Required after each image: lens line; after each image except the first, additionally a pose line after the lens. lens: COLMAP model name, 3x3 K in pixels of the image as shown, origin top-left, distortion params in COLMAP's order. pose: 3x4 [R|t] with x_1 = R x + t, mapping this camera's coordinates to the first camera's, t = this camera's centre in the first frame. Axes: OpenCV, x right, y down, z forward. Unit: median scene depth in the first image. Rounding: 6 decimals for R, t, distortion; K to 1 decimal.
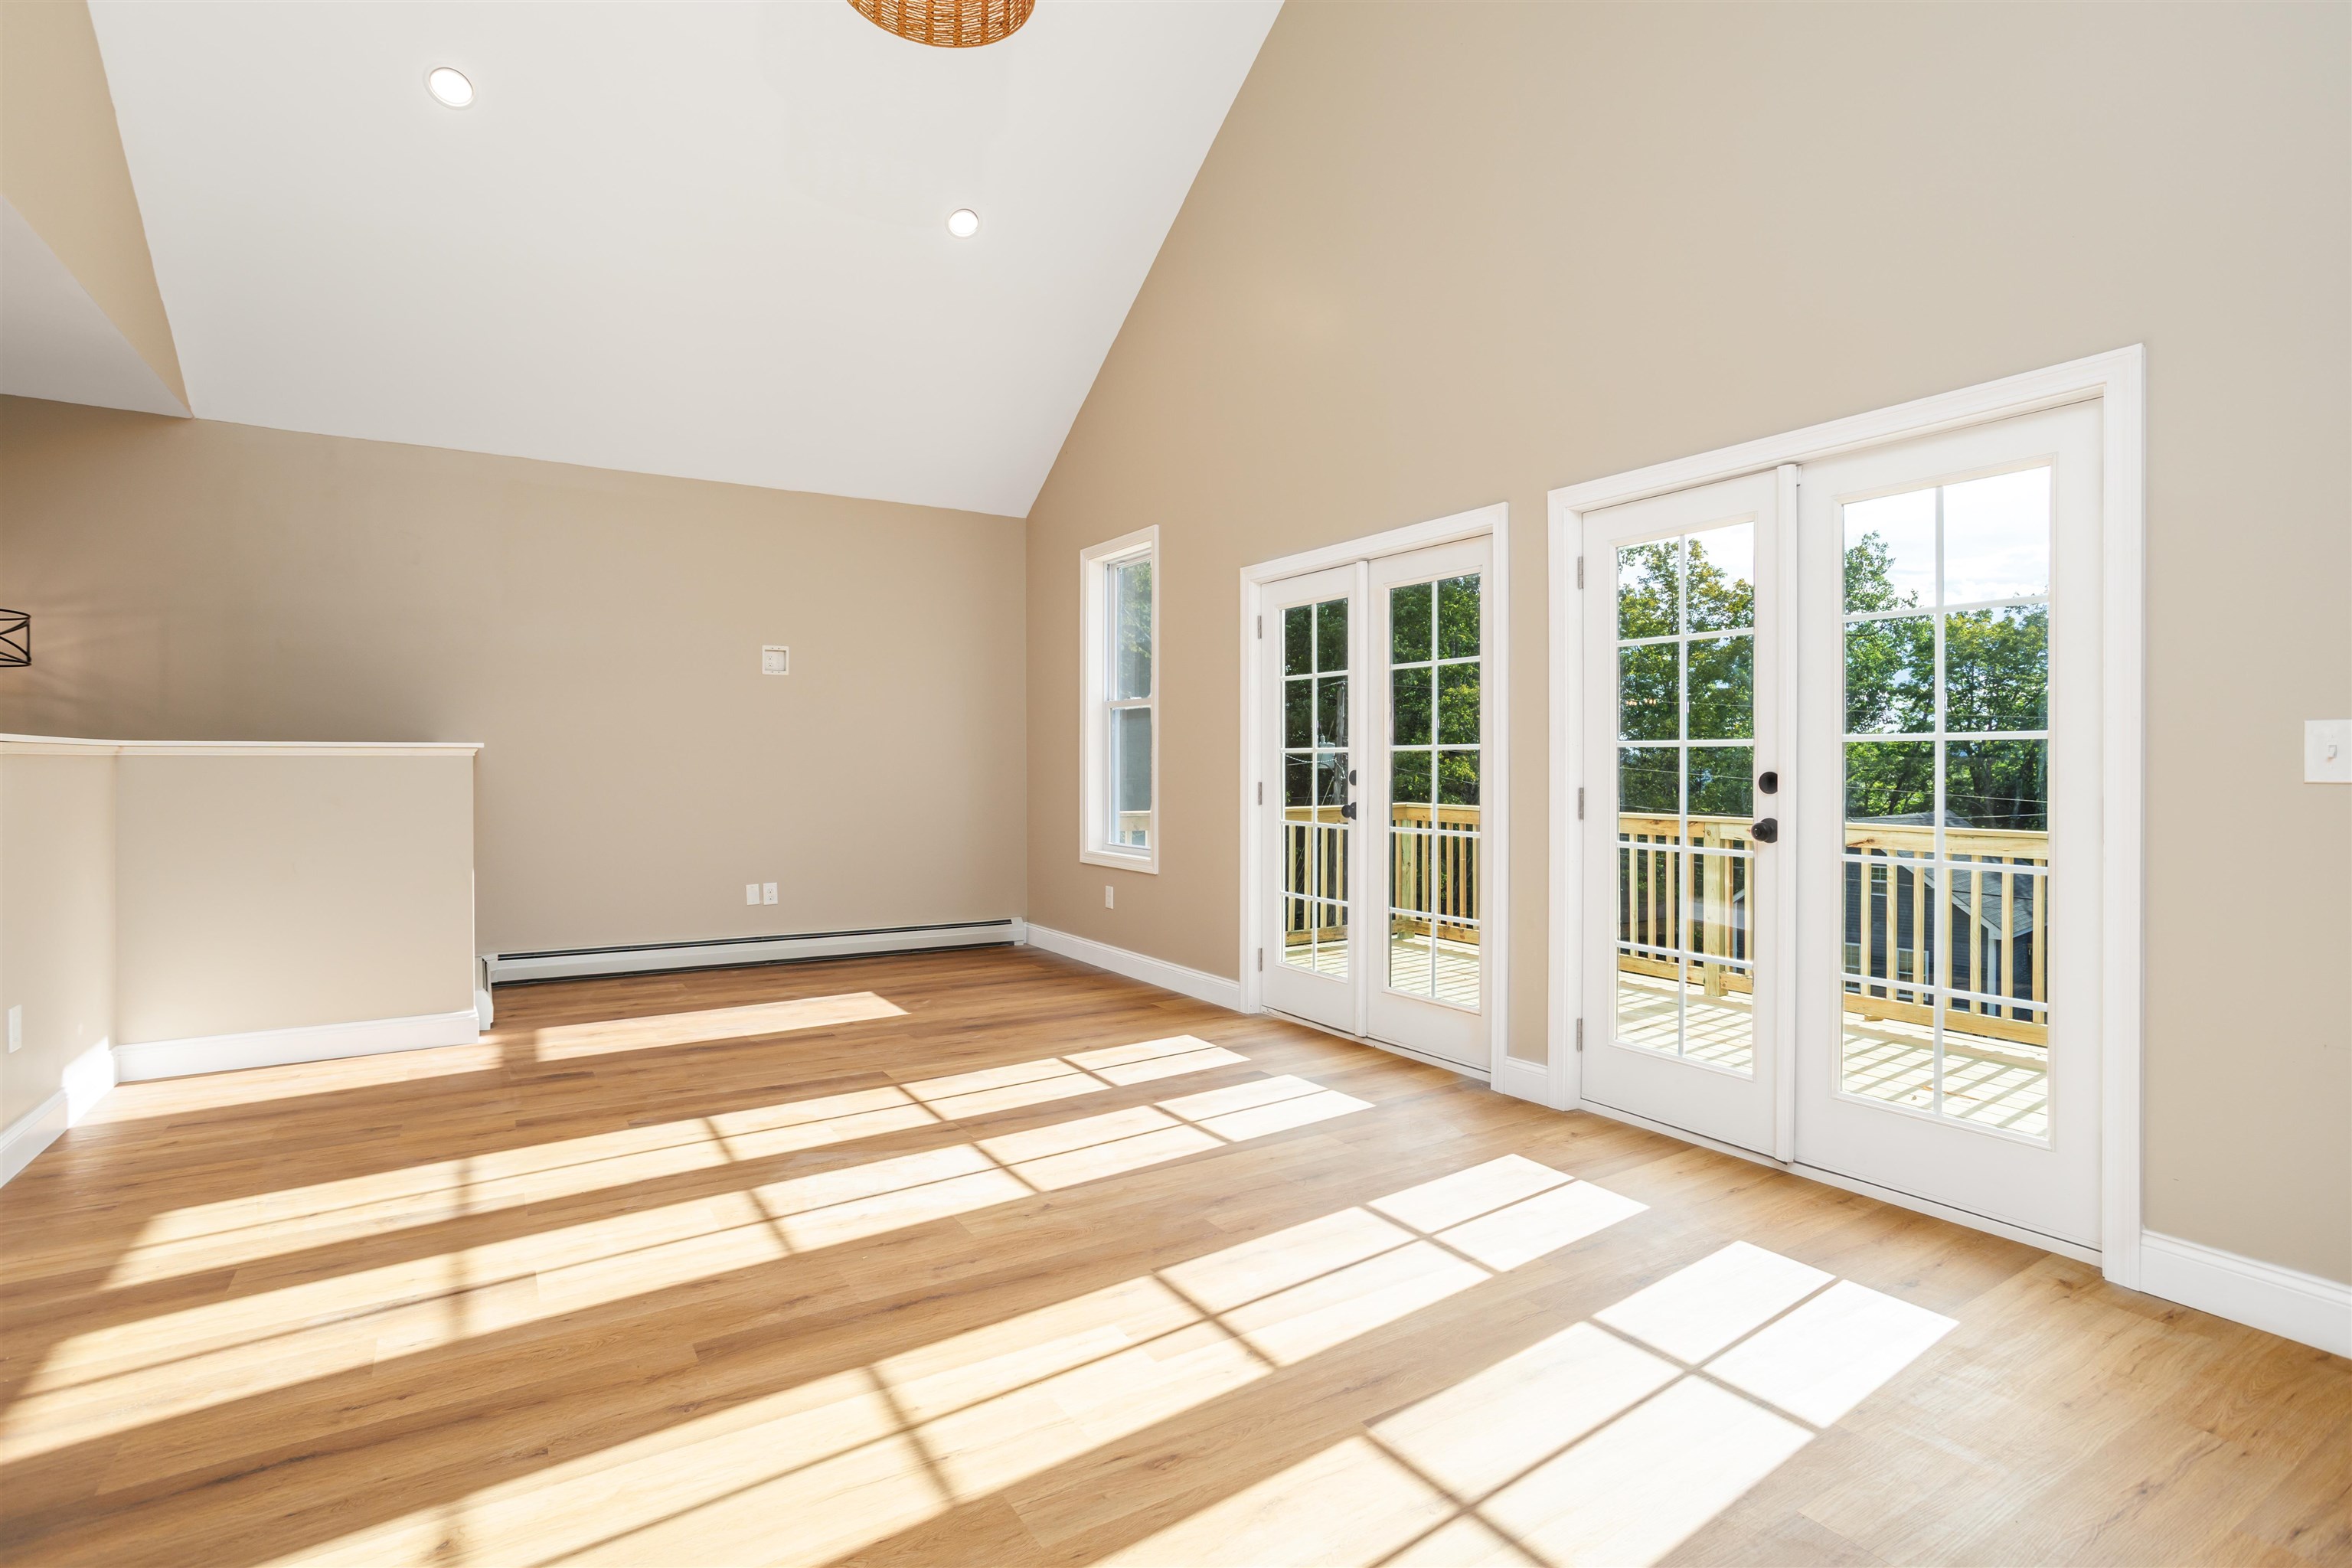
lens RADIAL K [[1146.0, 0, 1185.0], [0, 1146.0, 756.3], [0, 0, 1]] dist [-0.042335, 0.027503]
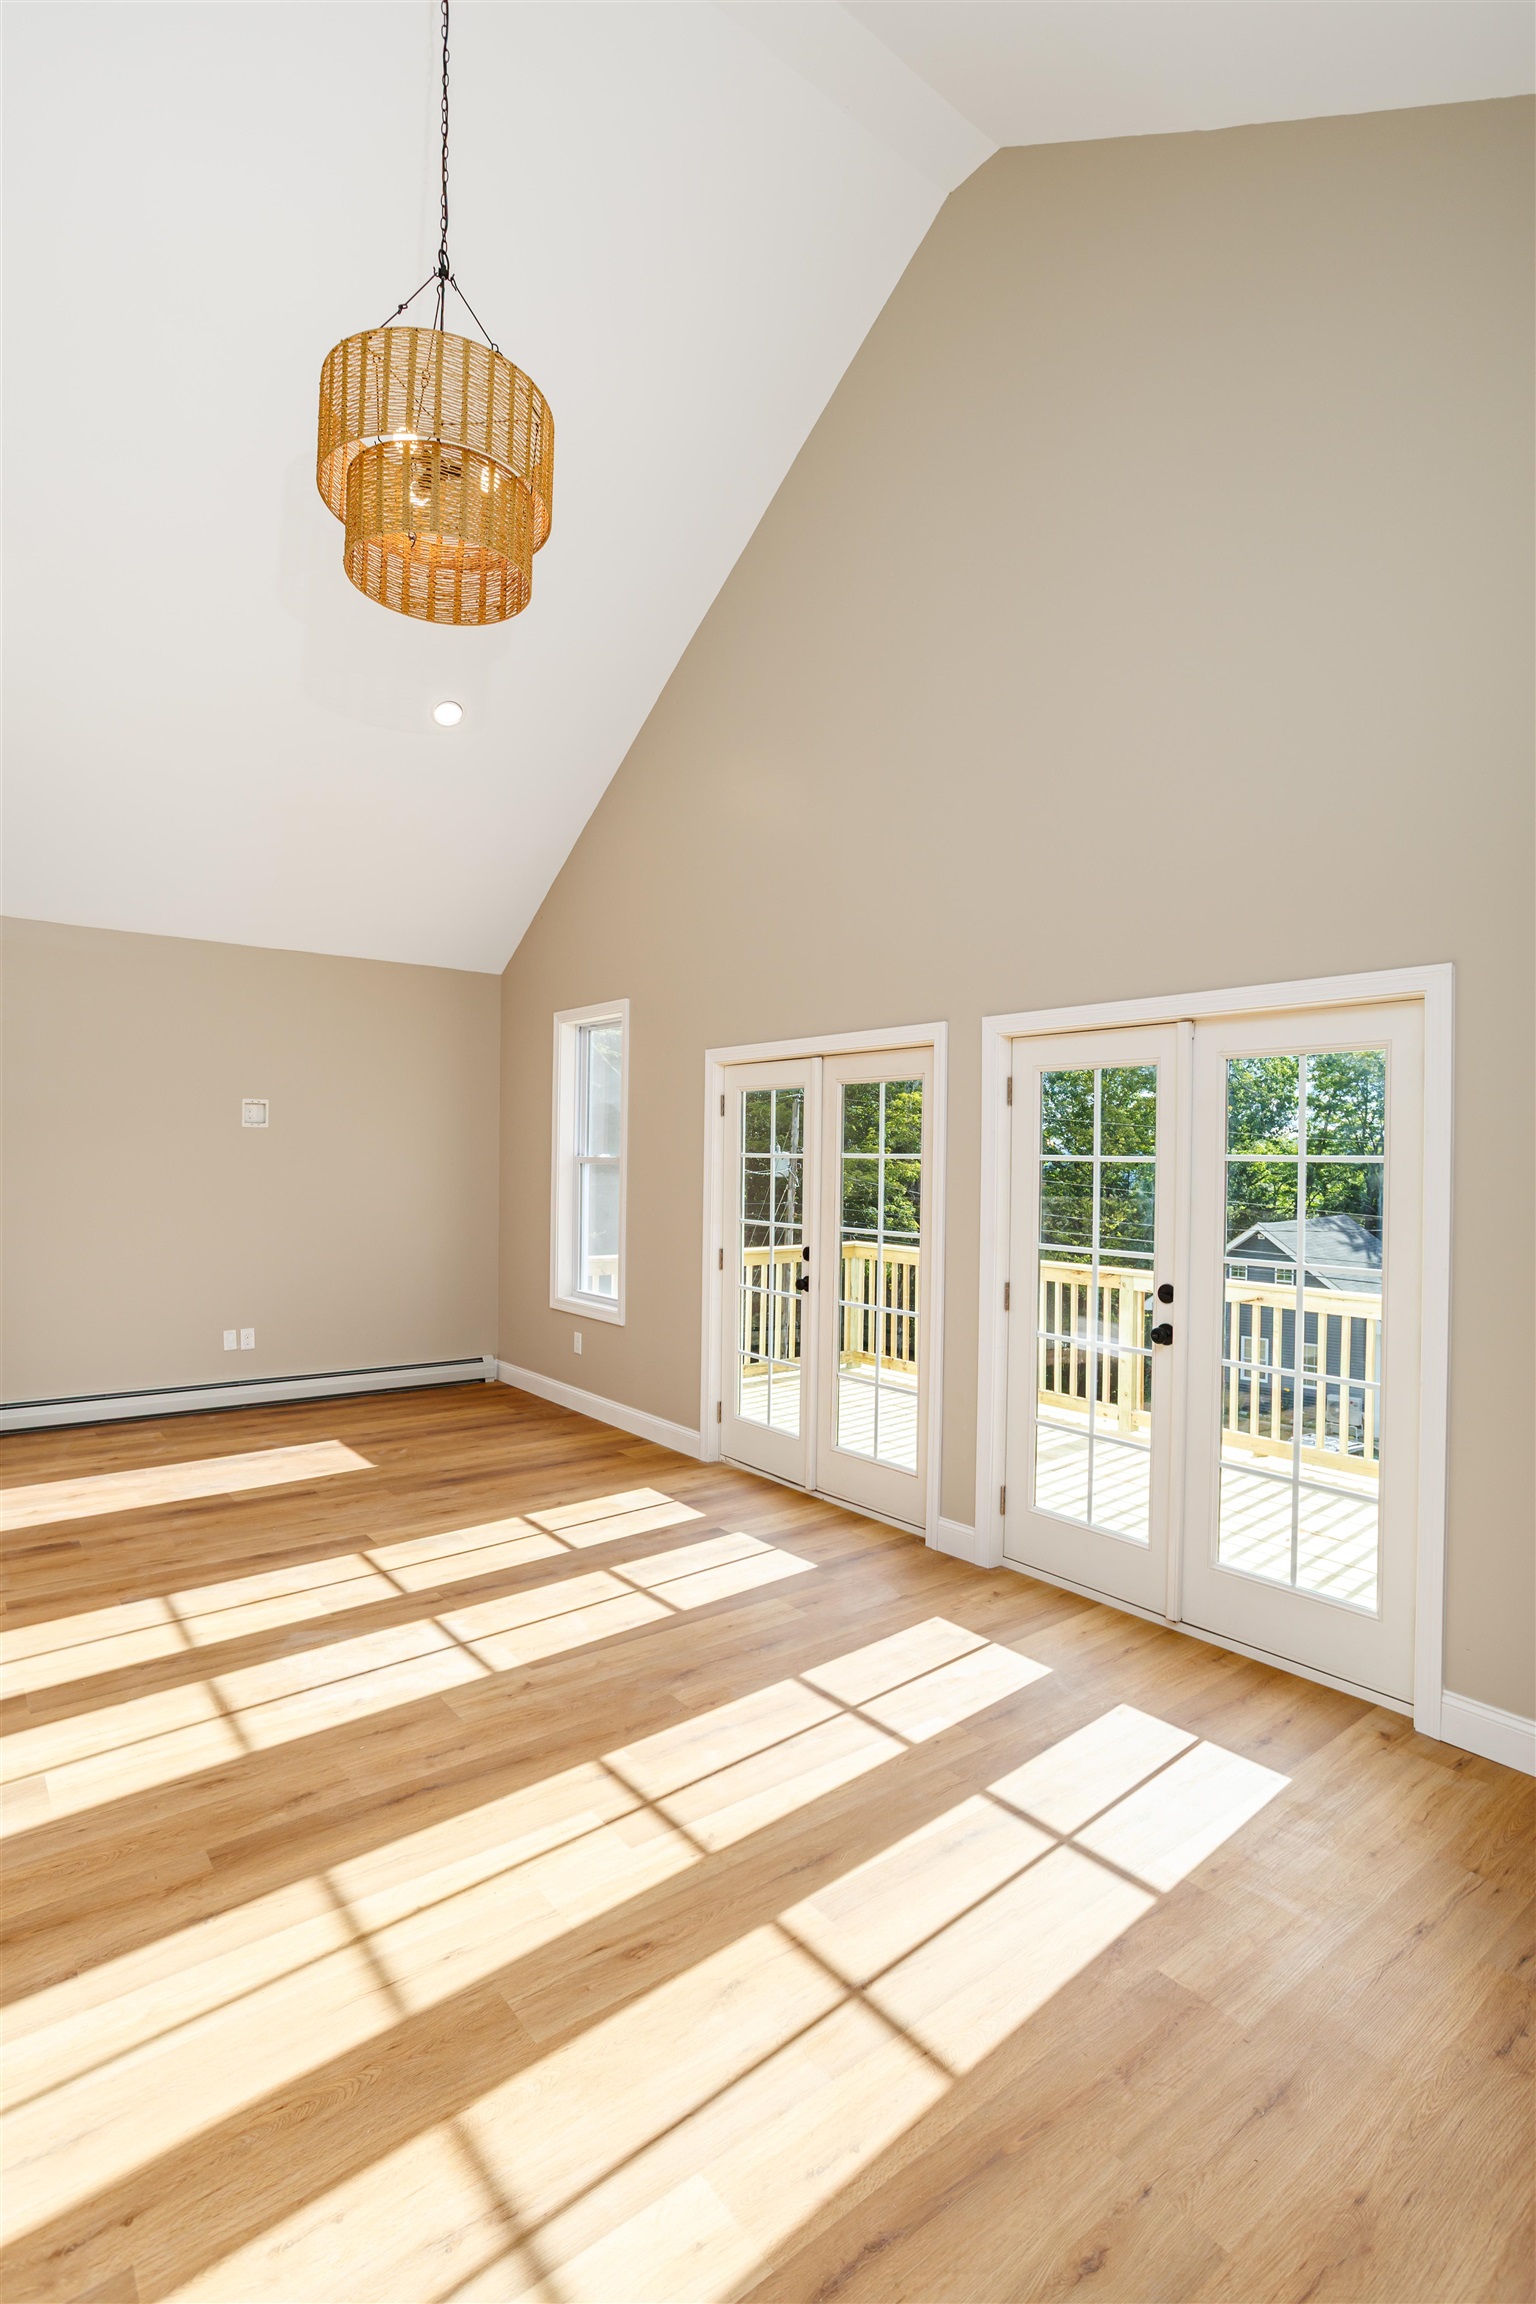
lens RADIAL K [[1108.3, 0, 754.9], [0, 1108.3, 1143.8], [0, 0, 1]] dist [-0.042355, 0.028066]
pose [[0.995050, 0.012517, 0.098586, -0.012359], [-0.012187, 0.999918, -0.003952, -0.120399], [-0.098628, 0.002731, 0.995121, -0.078667]]
